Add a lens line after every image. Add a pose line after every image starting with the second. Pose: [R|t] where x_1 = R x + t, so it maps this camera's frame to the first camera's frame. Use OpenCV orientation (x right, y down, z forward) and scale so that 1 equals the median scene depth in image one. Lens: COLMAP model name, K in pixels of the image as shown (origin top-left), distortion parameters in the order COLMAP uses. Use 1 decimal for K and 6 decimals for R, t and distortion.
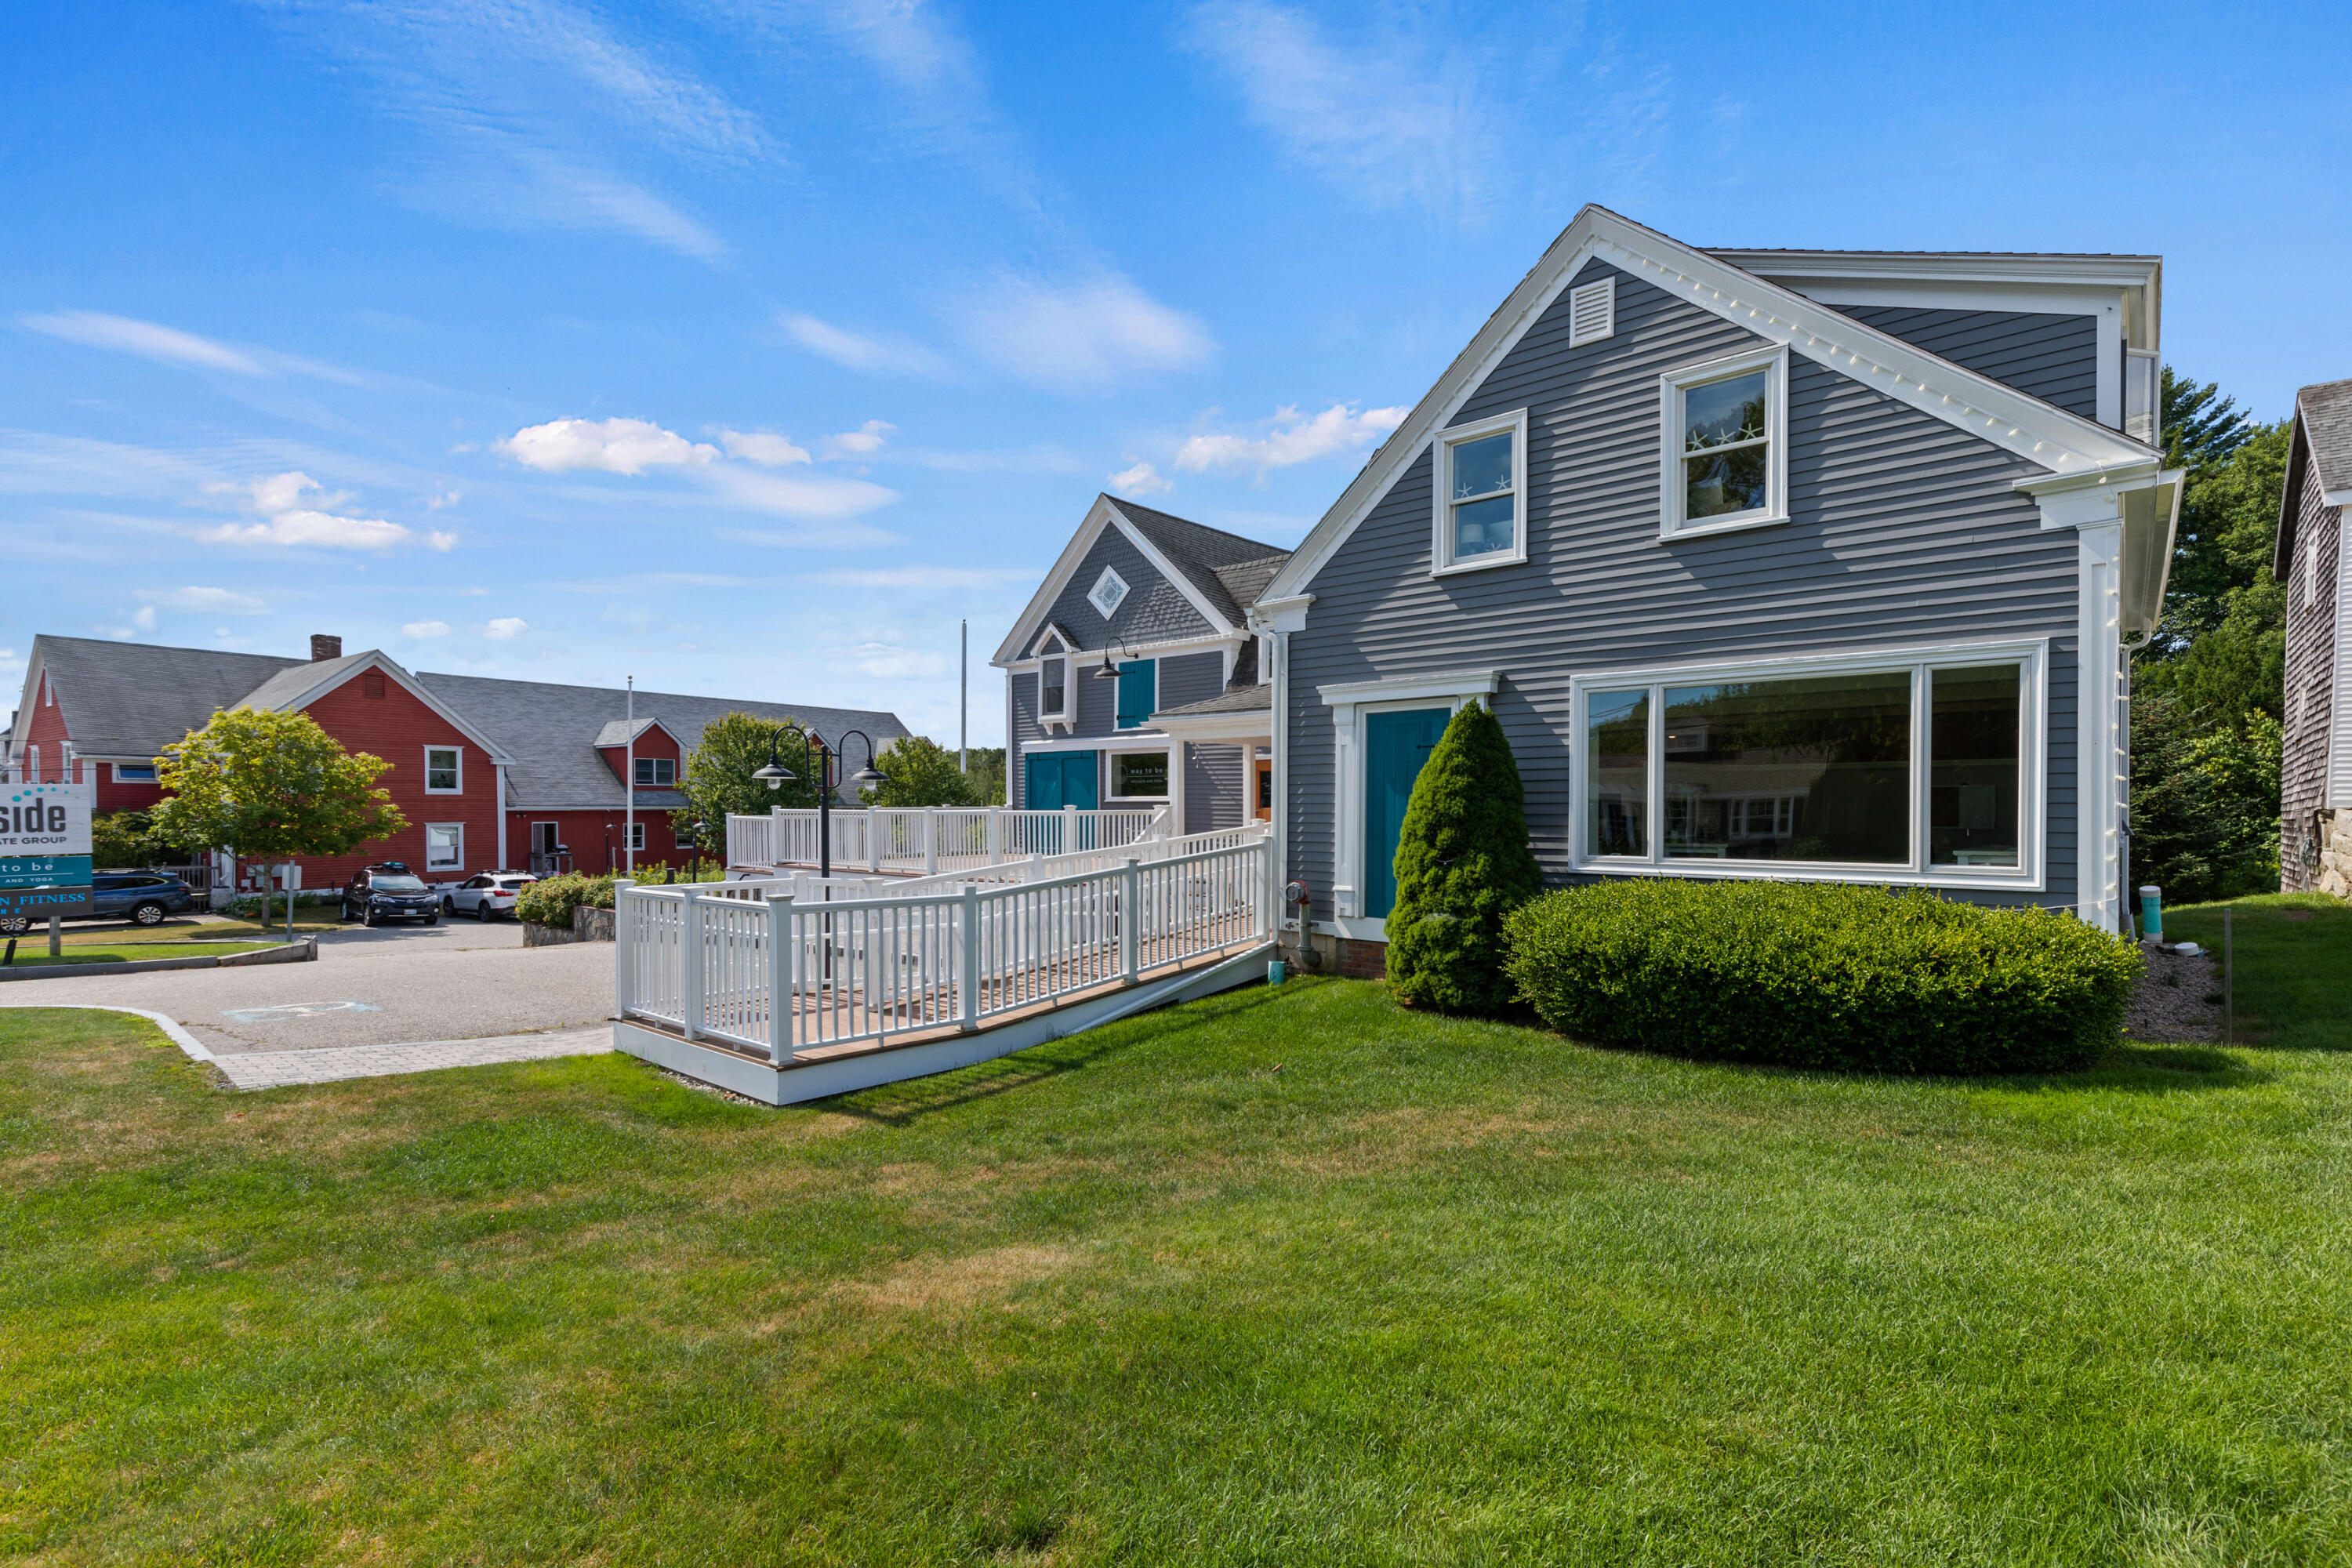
lens RADIAL K [[1071.6, 0, 1176.2], [0, 1071.6, 806.3], [0, 0, 1]] dist [-0.011390, 0.000139]
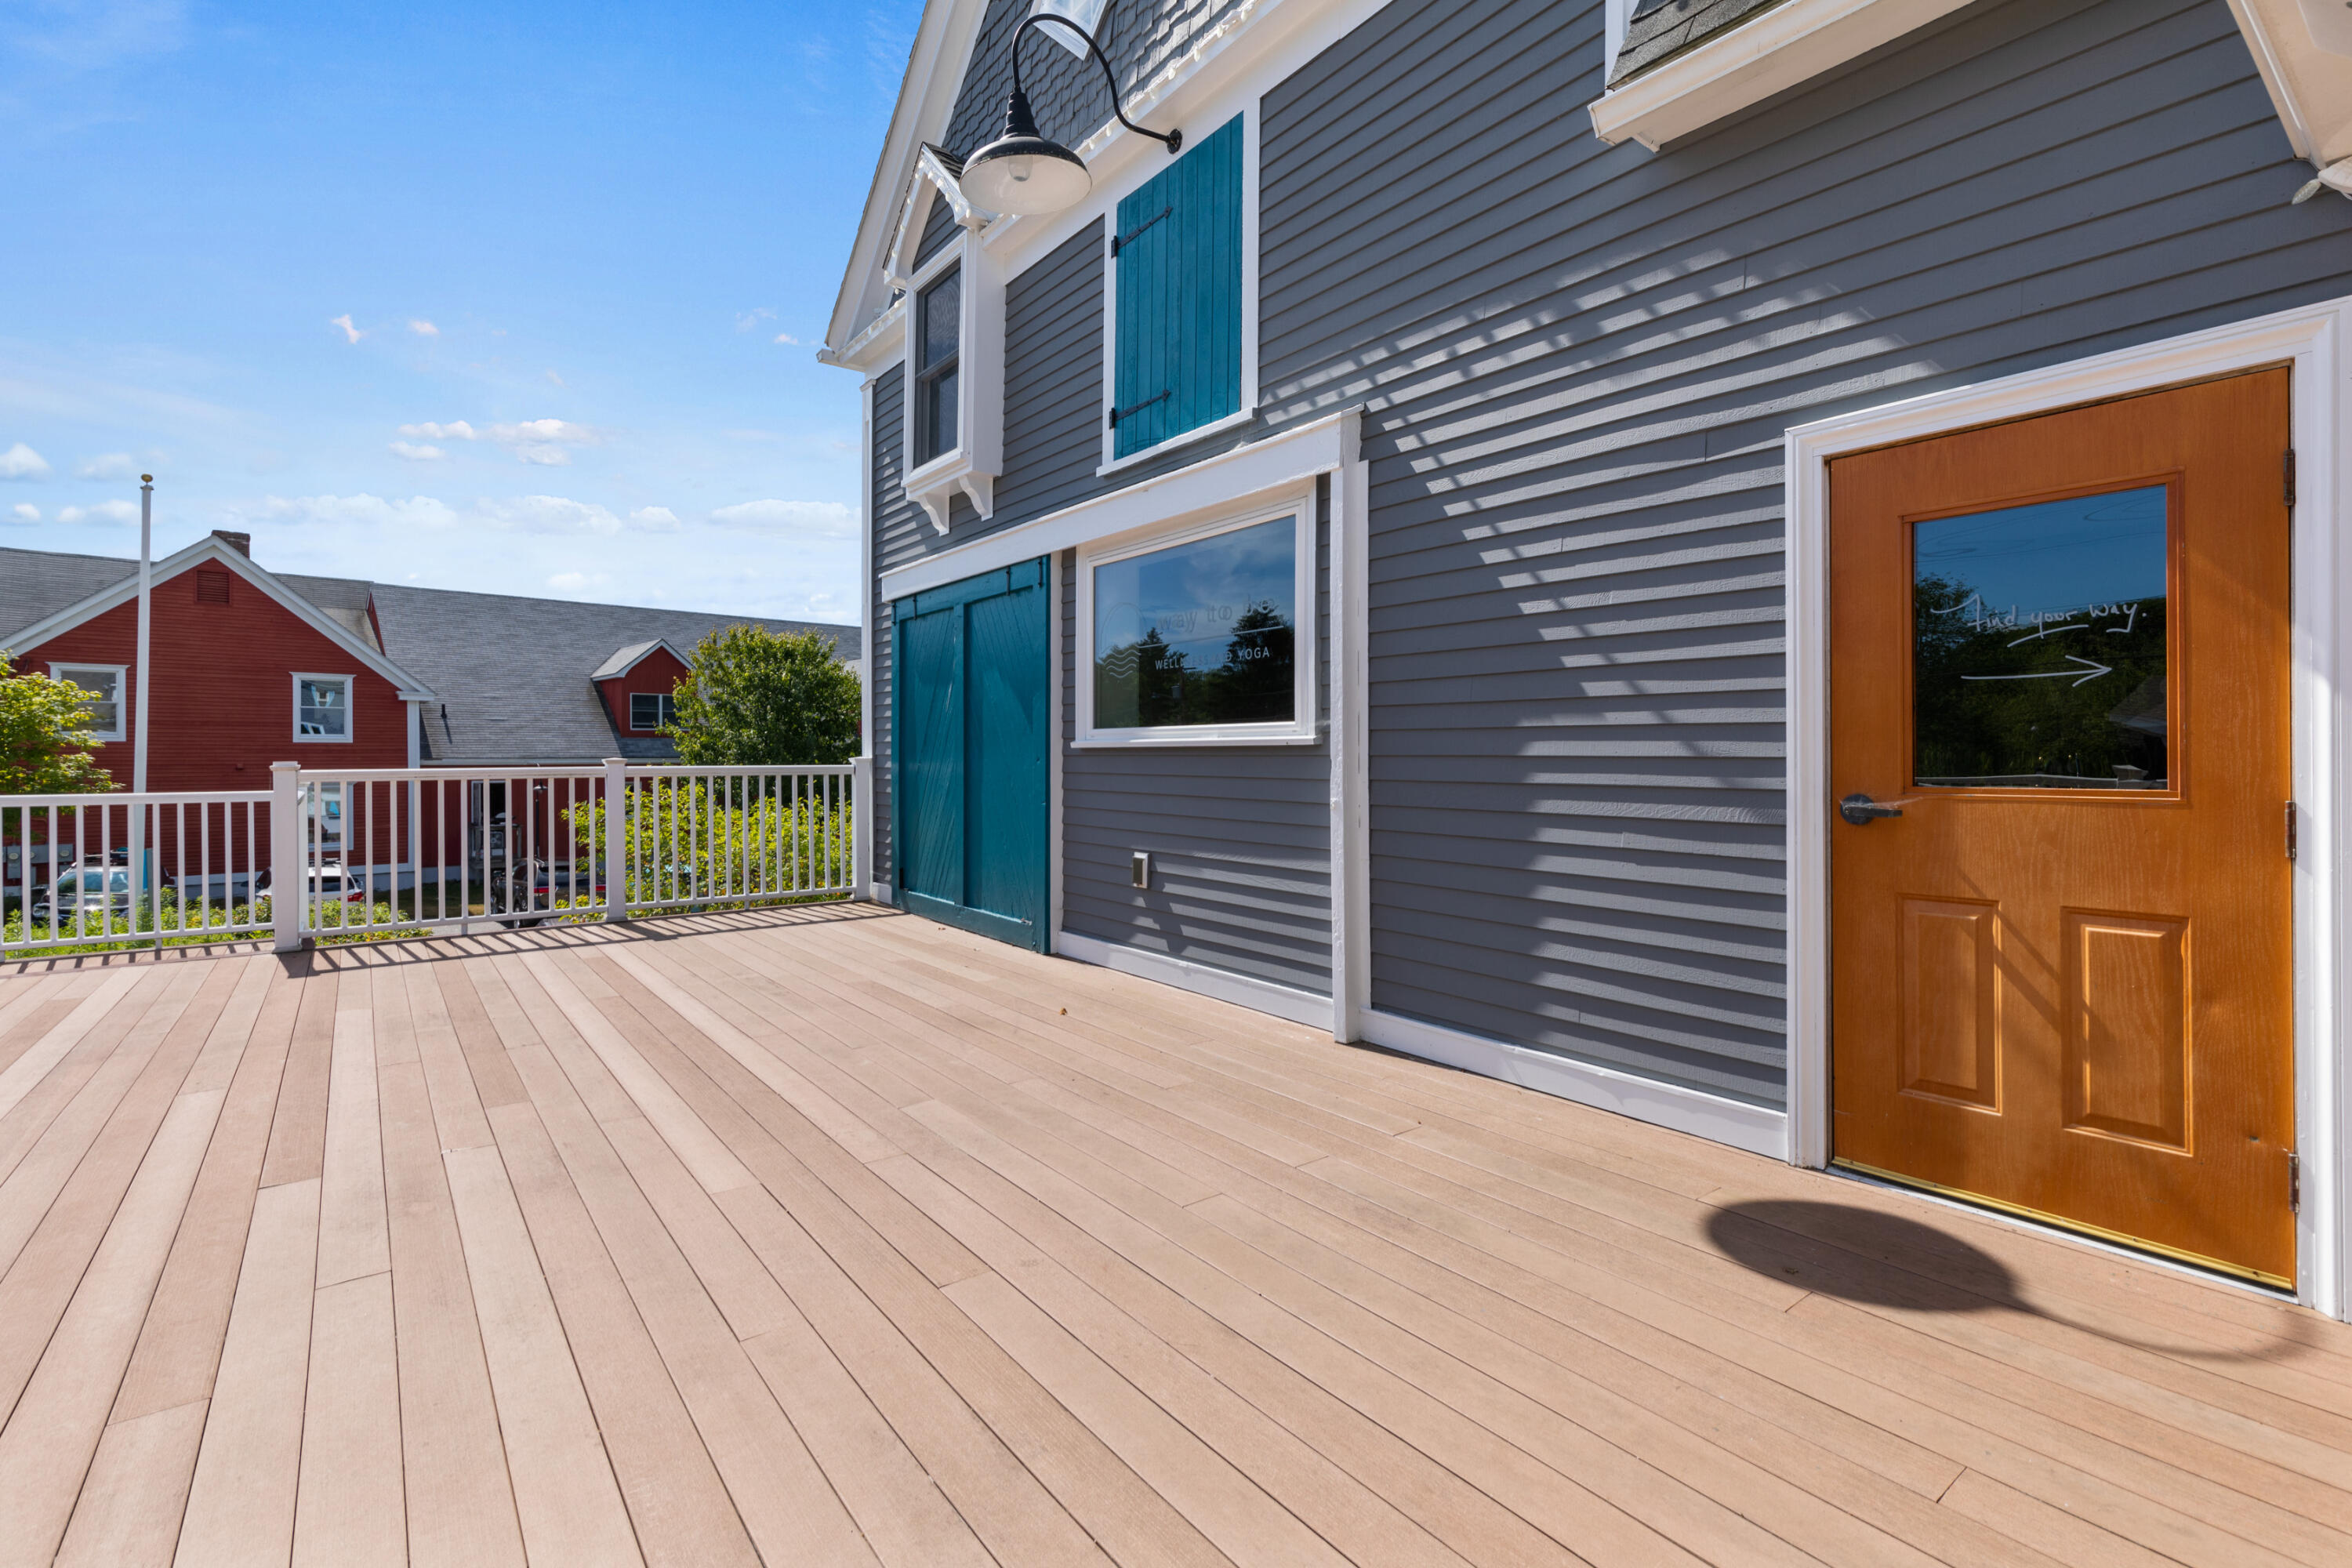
lens RADIAL K [[1071.6, 0, 1171.1], [0, 1071.6, 771.0], [0, 0, 1]] dist [-0.011390, 0.000139]
pose [[0.979451, 0.003414, -0.201653, 0.009452], [-0.001018, 0.999928, 0.011987, -0.002339], [0.201680, -0.011535, 0.979384, 0.712847]]
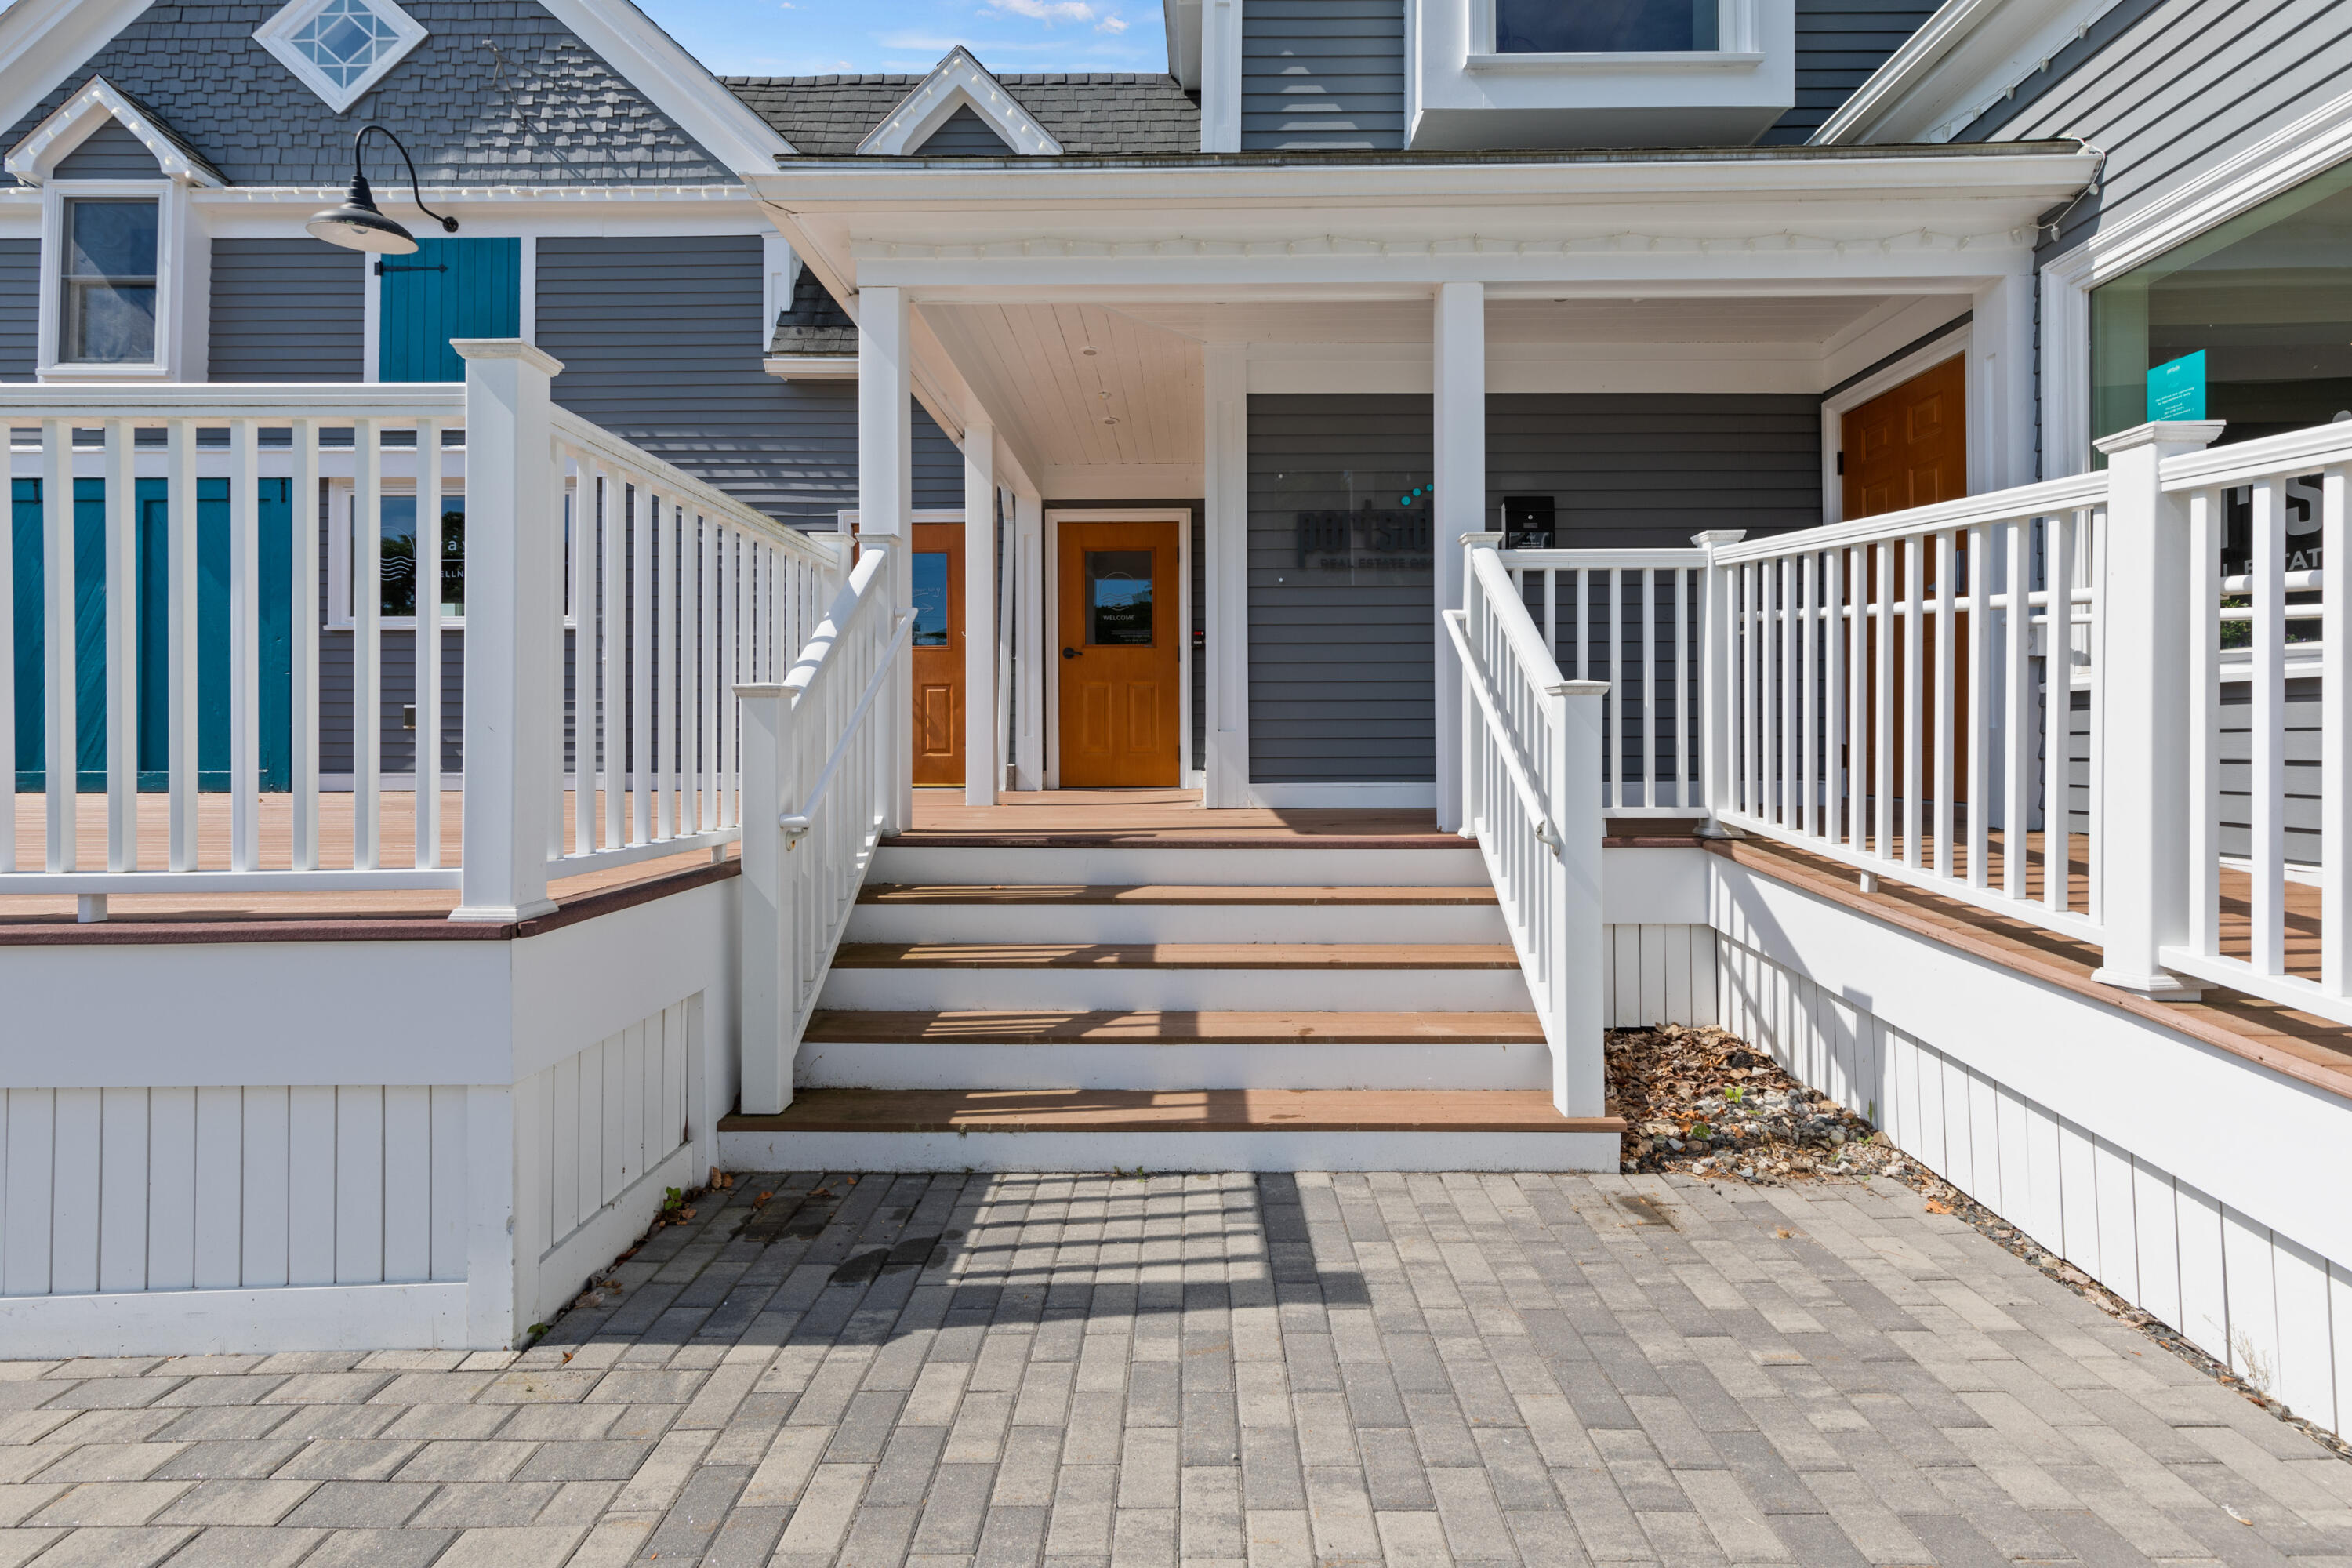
lens RADIAL K [[1071.6, 0, 1178.3], [0, 1071.6, 767.1], [0, 0, 1]] dist [-0.011390, 0.000139]
pose [[0.755021, 0.003448, 0.655691, -0.079003], [-0.009461, 0.999939, 0.005636, 0.031727], [-0.655632, -0.010458, 0.755008, 0.538423]]
